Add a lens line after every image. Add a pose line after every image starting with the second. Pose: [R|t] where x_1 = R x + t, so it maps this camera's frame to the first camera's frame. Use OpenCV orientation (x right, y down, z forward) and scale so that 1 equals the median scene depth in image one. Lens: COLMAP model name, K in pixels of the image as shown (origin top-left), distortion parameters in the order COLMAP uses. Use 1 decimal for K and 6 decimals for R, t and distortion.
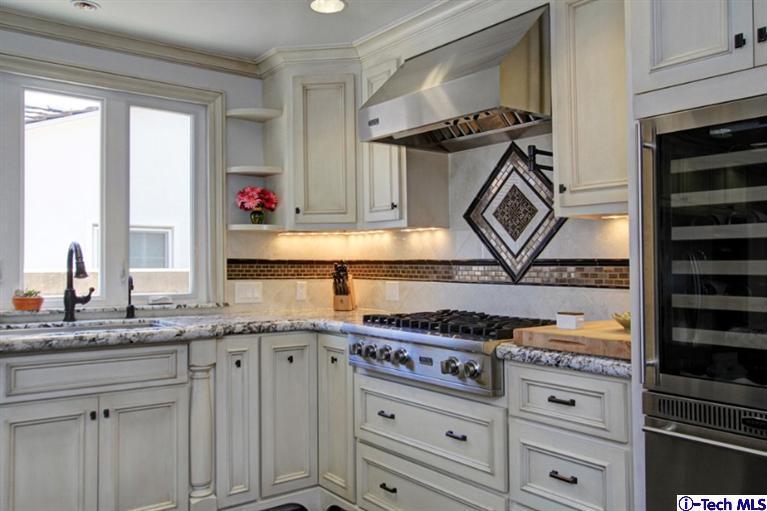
lens RADIAL K [[660.3, 0, 383.5], [0, 660.3, 255.5], [0, 0, 1]] dist [0.000073, -0.001992]
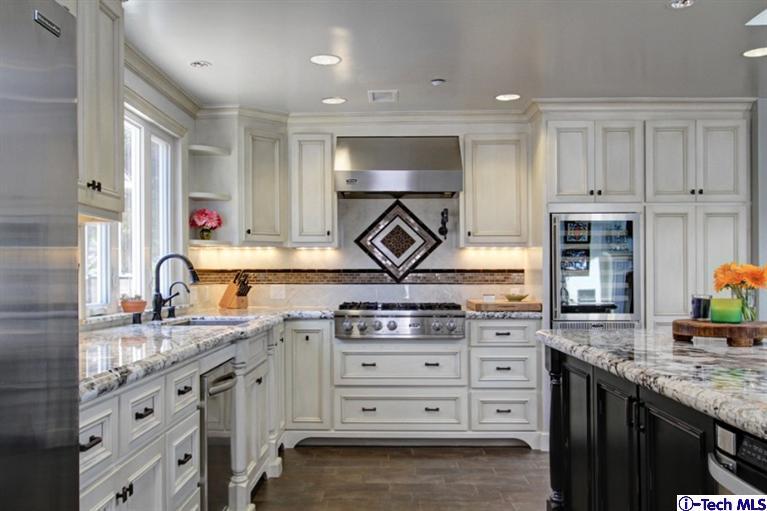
lens RADIAL K [[649.8, 0, 384.1], [0, 649.8, 282.4], [0, 0, 1]] dist [-0.002585, 0.002748]
pose [[0.632076, -0.011461, 0.774822, -1.110042], [-0.008240, 0.999735, 0.021510, 0.004550], [-0.774863, -0.019980, 0.631814, -0.033215]]
